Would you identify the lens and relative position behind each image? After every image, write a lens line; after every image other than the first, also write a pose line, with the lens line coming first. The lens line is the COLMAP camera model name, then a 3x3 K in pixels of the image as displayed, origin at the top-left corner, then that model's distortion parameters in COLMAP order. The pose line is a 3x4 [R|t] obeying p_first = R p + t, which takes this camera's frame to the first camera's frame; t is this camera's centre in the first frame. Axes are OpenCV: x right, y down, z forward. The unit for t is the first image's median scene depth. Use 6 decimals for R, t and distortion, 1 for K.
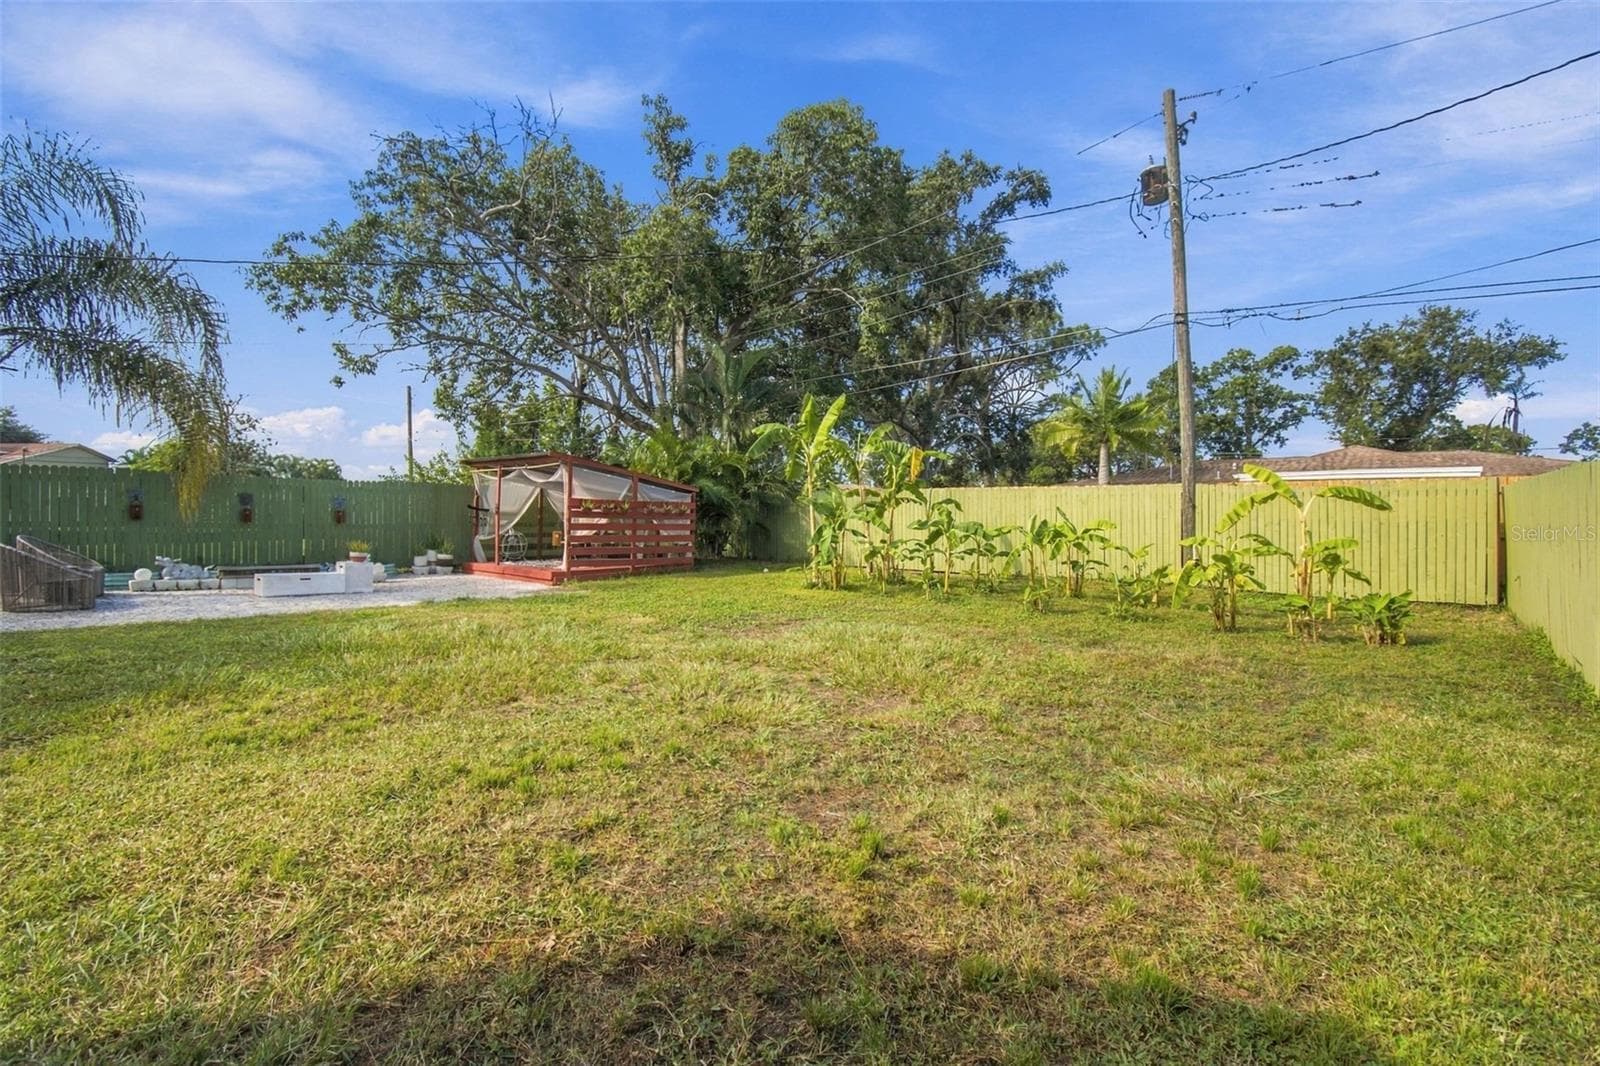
lens RADIAL K [[701.8, 0, 811.9], [0, 701.8, 532.4], [0, 0, 1]] dist [0.000137, 0.000730]
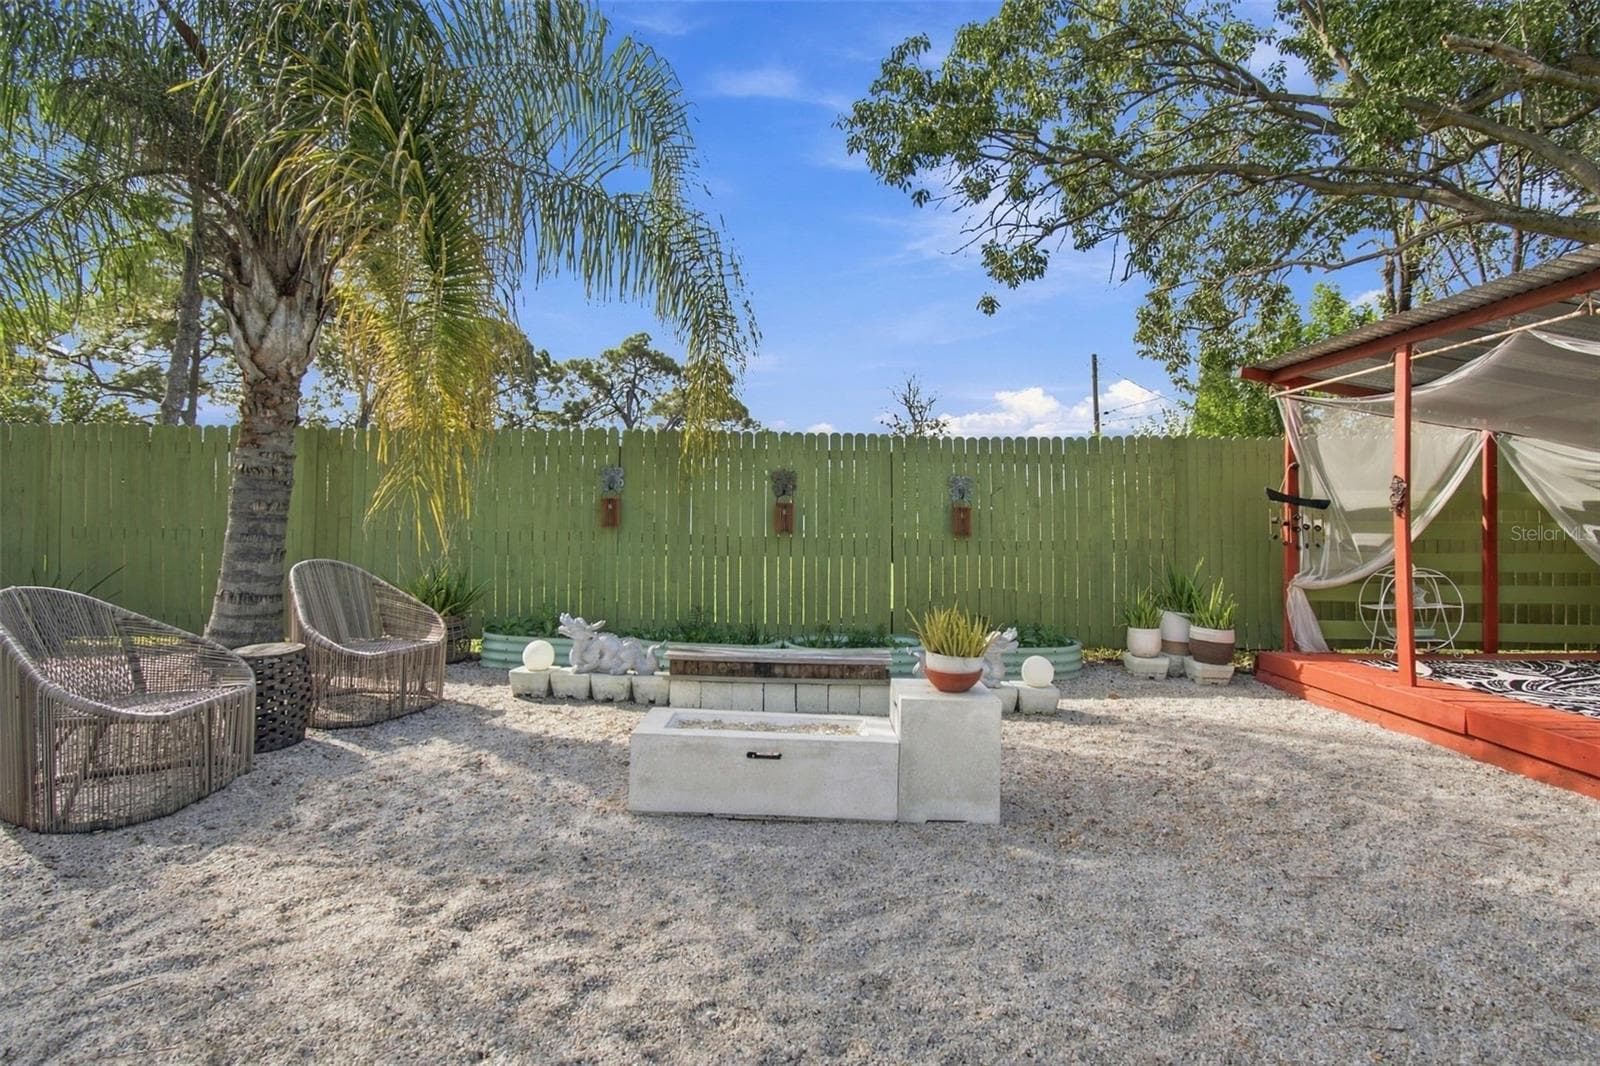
lens RADIAL K [[715.4, 0, 807.9], [0, 715.4, 537.1], [0, 0, 1]] dist [0.001242, 0.000595]
pose [[0.638027, -0.012102, -0.769919, -0.359458], [-0.013987, 0.999529, -0.027302, -0.001468], [0.769887, 0.028188, 0.637558, 0.587317]]
